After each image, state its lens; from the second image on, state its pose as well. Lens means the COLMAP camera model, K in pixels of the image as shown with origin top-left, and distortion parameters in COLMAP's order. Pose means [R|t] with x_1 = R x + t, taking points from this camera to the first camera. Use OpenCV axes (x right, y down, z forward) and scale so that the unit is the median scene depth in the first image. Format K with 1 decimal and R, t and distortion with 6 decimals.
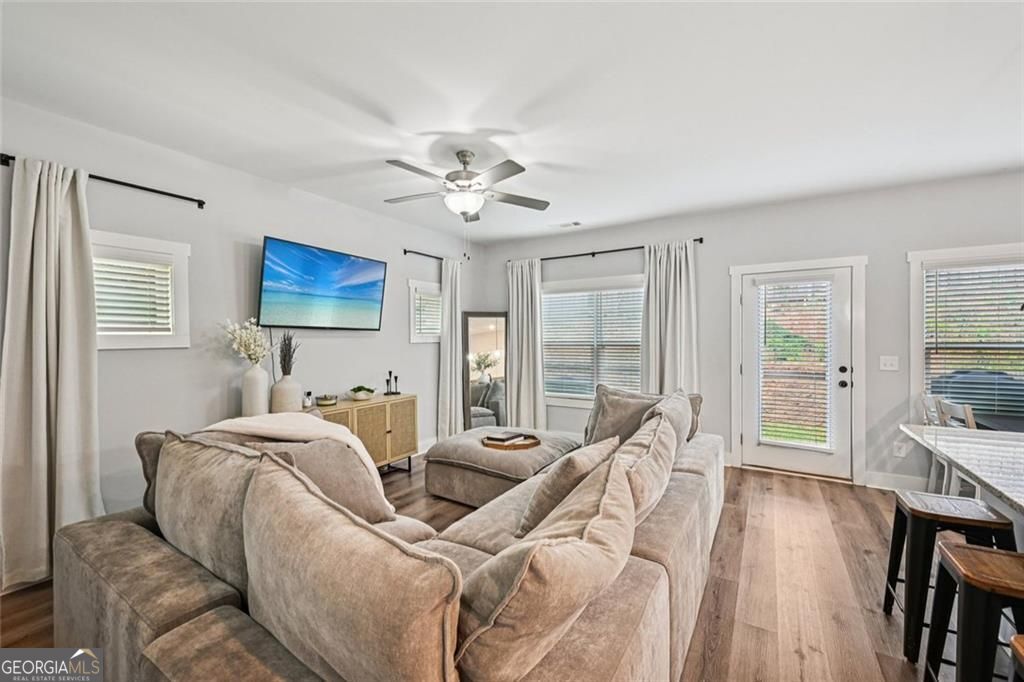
lens RADIAL K [[409.5, 0, 519.3], [0, 409.5, 342.8], [0, 0, 1]] dist [-0.007342, 0.002210]
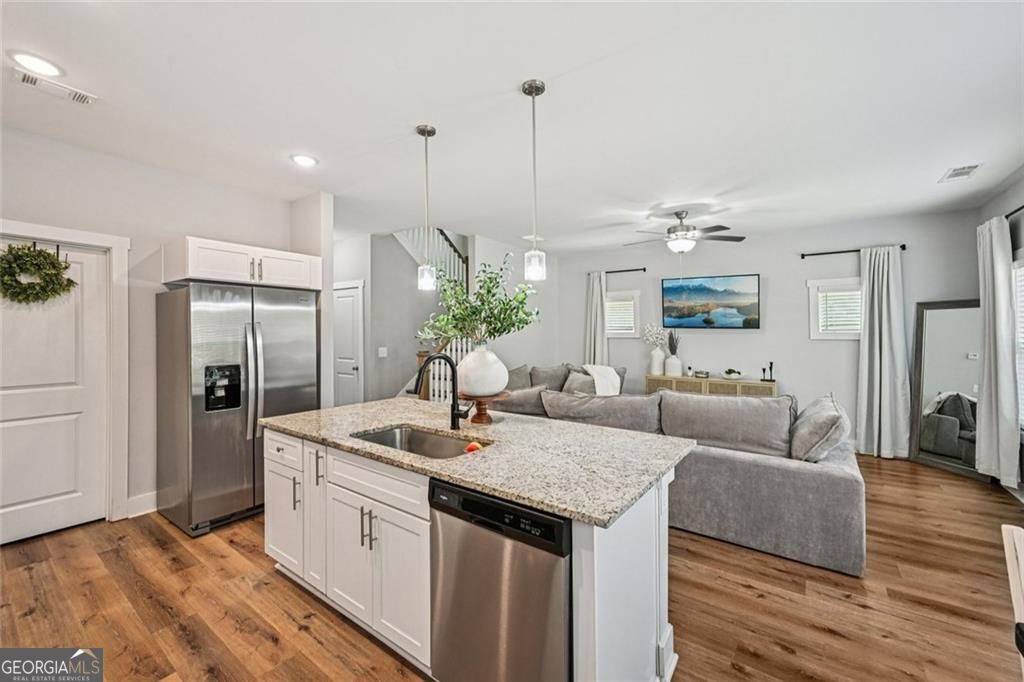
lens RADIAL K [[409.5, 0, 508.5], [0, 409.5, 332.2], [0, 0, 1]] dist [-0.007342, 0.002210]
pose [[-0.096175, 0.008726, -0.995326, 1.229861], [-0.014686, 0.999840, 0.010185, -0.025677], [0.995256, 0.015597, -0.096032, 0.455506]]
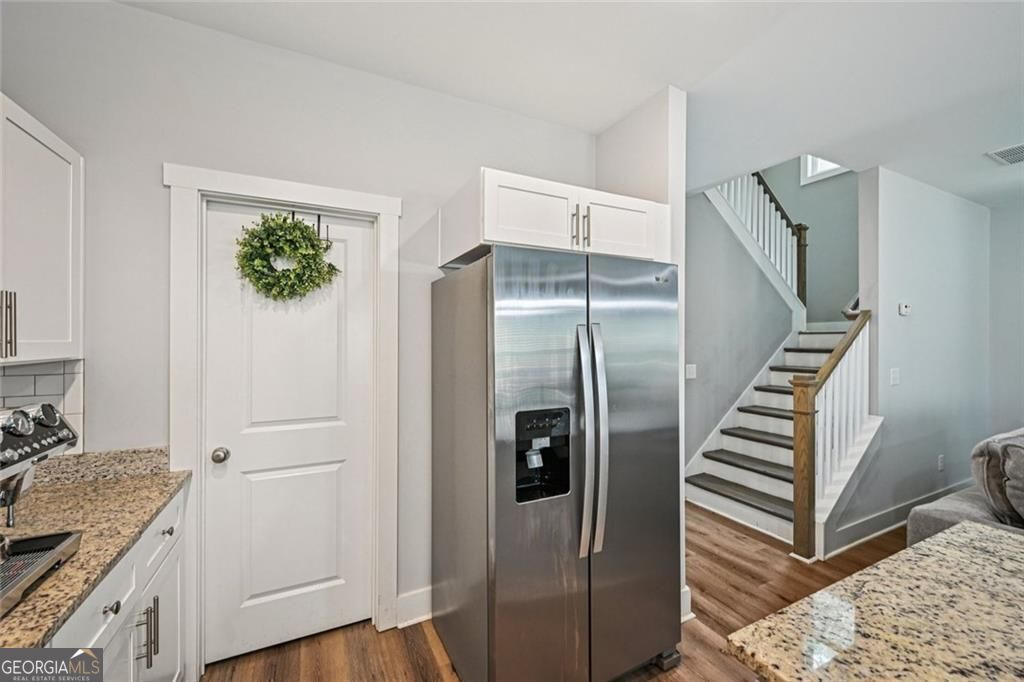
lens RADIAL K [[409.5, 0, 515.1], [0, 409.5, 336.9], [0, 0, 1]] dist [-0.007342, 0.002210]
pose [[-0.530925, 0.007258, -0.847387, 0.802736], [-0.008999, 0.999859, 0.014201, -0.022594], [0.847371, 0.015165, -0.530785, -0.035191]]
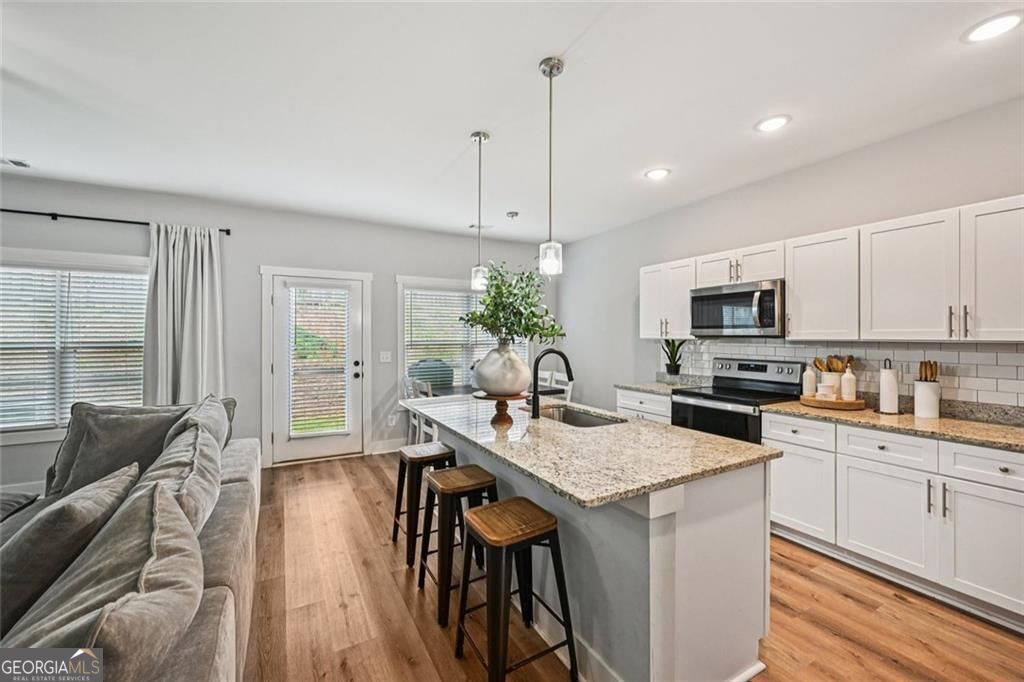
lens RADIAL K [[409.5, 0, 510.0], [0, 409.5, 336.0], [0, 0, 1]] dist [-0.007342, 0.002210]
pose [[0.486475, 0.006421, 0.873671, -0.065366], [0.008421, 0.999892, -0.012037, 0.001183], [-0.873654, 0.013213, 0.486369, -0.003402]]
